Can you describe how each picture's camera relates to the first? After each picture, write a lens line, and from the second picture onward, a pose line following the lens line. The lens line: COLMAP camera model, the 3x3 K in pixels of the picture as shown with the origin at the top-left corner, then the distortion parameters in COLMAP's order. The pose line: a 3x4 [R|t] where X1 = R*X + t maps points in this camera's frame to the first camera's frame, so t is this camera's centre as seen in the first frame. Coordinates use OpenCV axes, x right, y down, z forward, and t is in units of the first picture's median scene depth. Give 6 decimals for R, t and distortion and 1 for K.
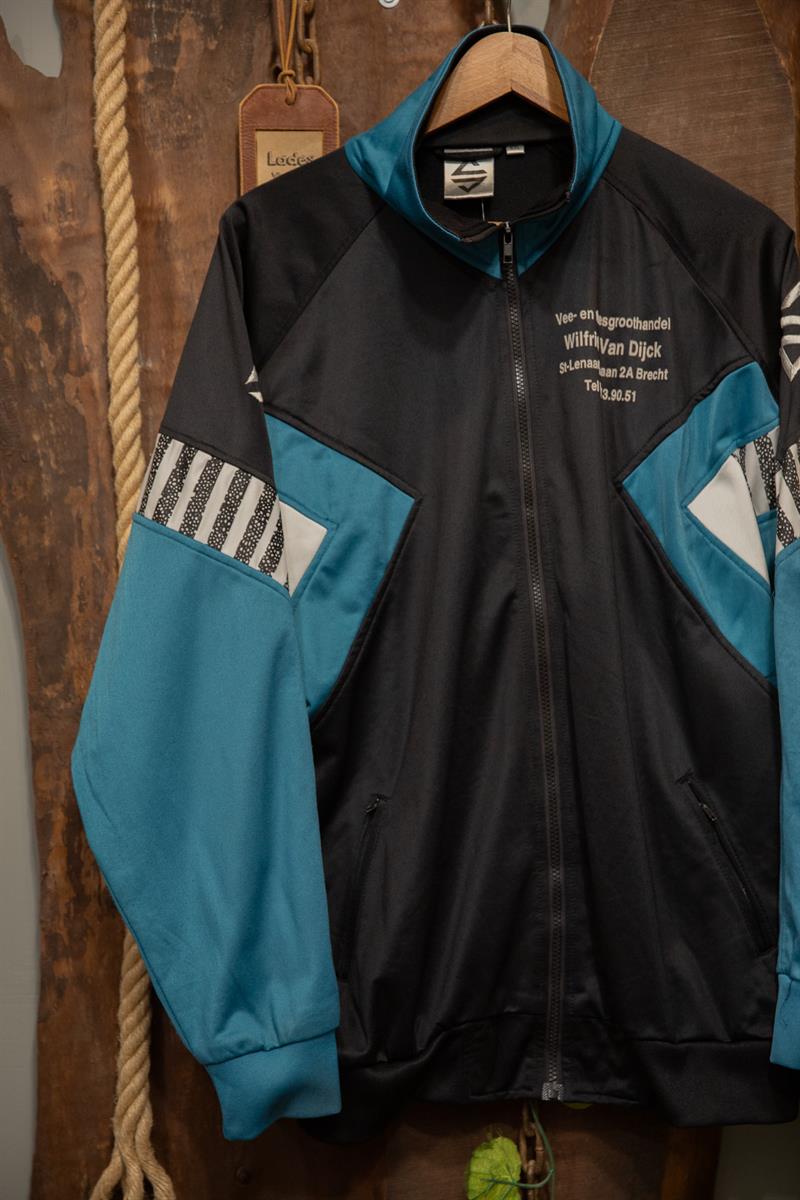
lens RADIAL K [[2032.8, 0, 403.3], [0, 2032.8, 599.8], [0, 0, 1]] dist [0.138997, 0.000000]
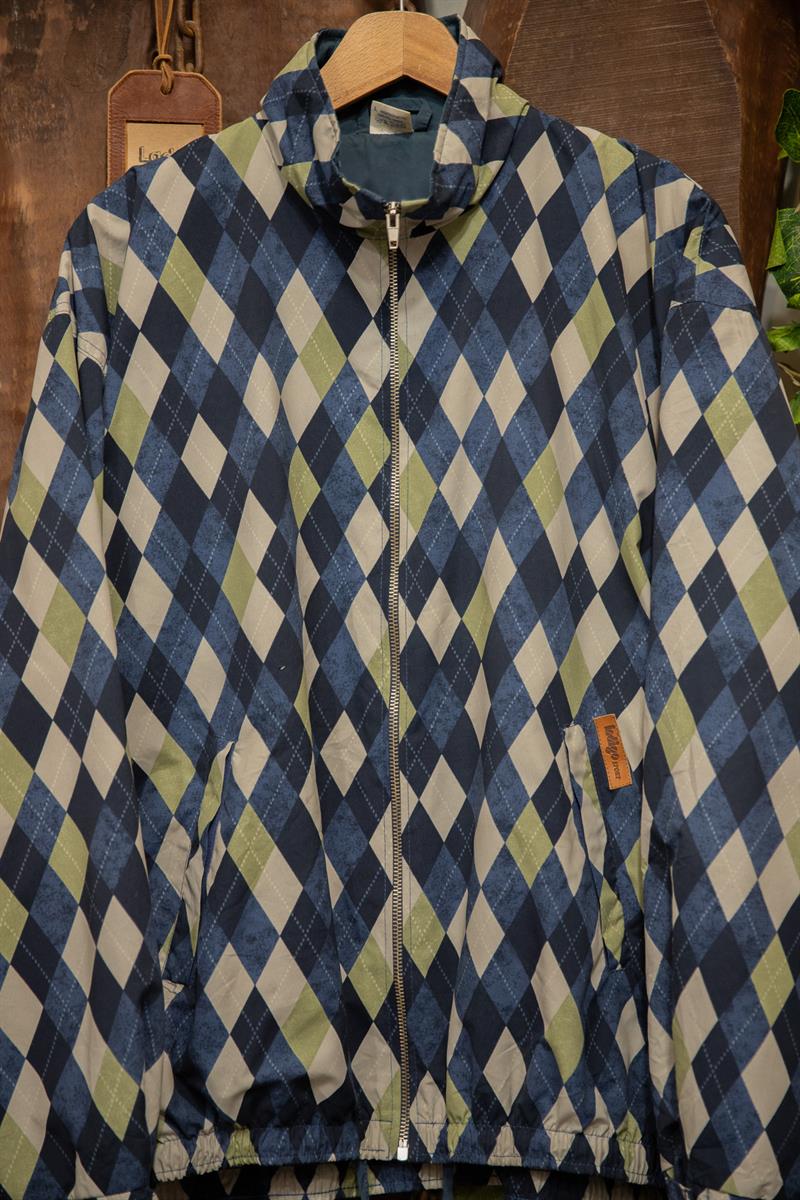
lens RADIAL K [[2176.6, 0, 401.4], [0, 2176.6, 605.5], [0, 0, 1]] dist [0.164325, 0.000000]
pose [[0.999479, 0.023276, -0.022348, 0.071349], [-0.024114, 0.998988, -0.037961, 0.010074], [0.021441, 0.038480, 0.999029, 0.071940]]
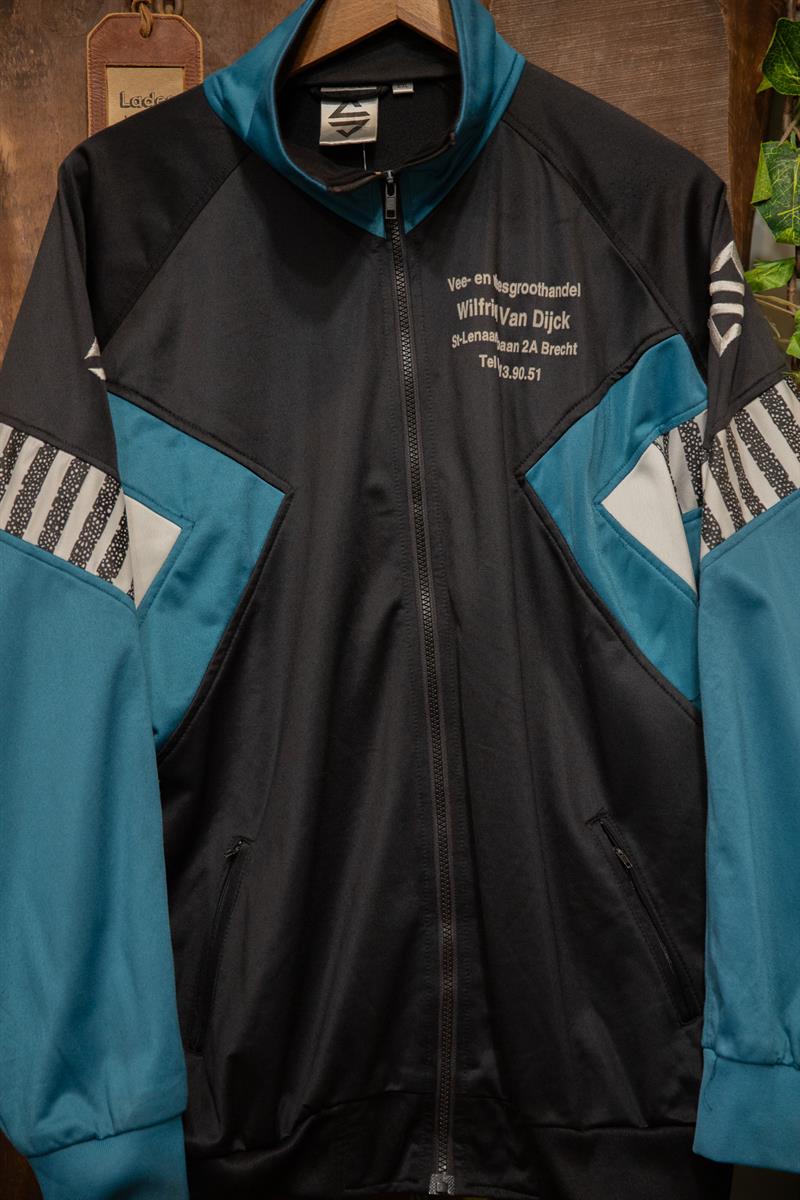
lens RADIAL K [[2052.4, 0, 398.9], [0, 2052.4, 603.0], [0, 0, 1]] dist [0.143691, 0.000000]
pose [[0.999918, 0.001996, -0.012683, 0.062998], [-0.002030, 0.999994, -0.002653, -0.000840], [0.012678, 0.002678, 0.999916, 0.126206]]
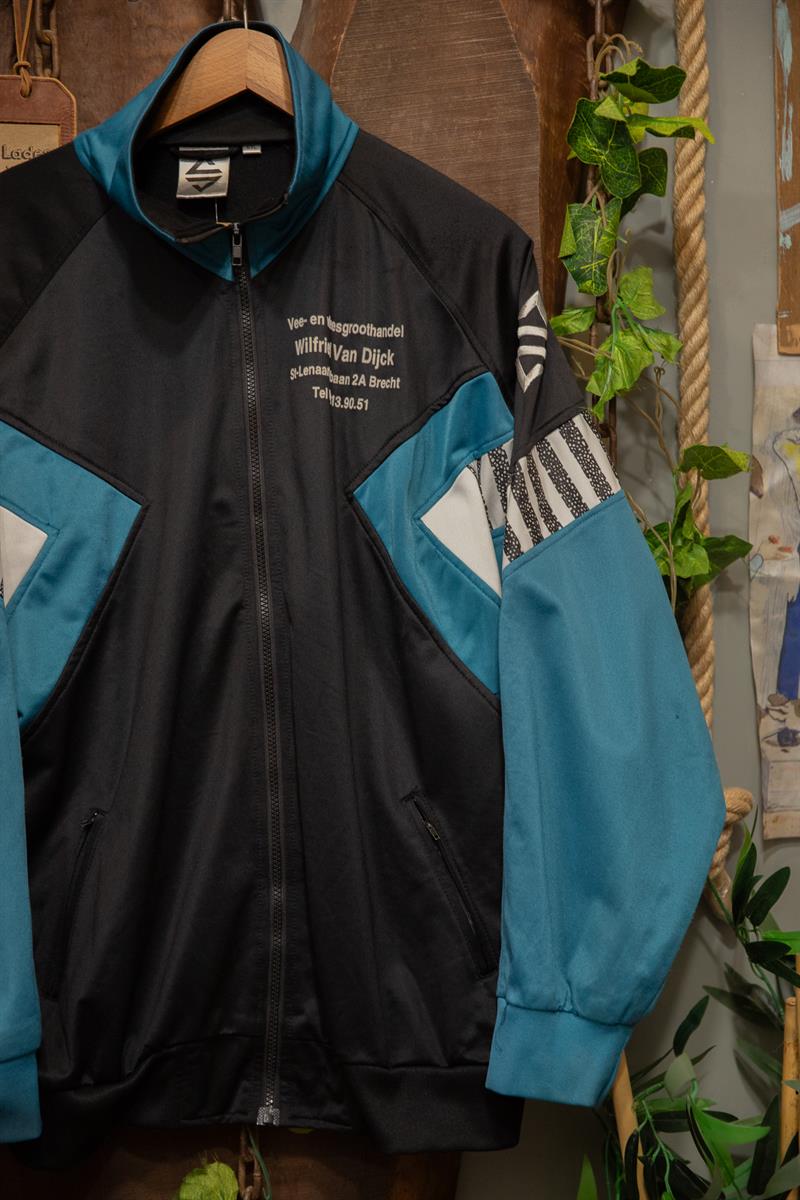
lens RADIAL K [[2032.8, 0, 394.9], [0, 2032.8, 600.5], [0, 0, 1]] dist [0.138997, 0.000000]
pose [[0.999807, 0.018113, 0.007672, 0.116554], [-0.018099, 0.999834, -0.001928, -0.004126], [-0.007706, 0.001789, 0.999969, 0.023363]]
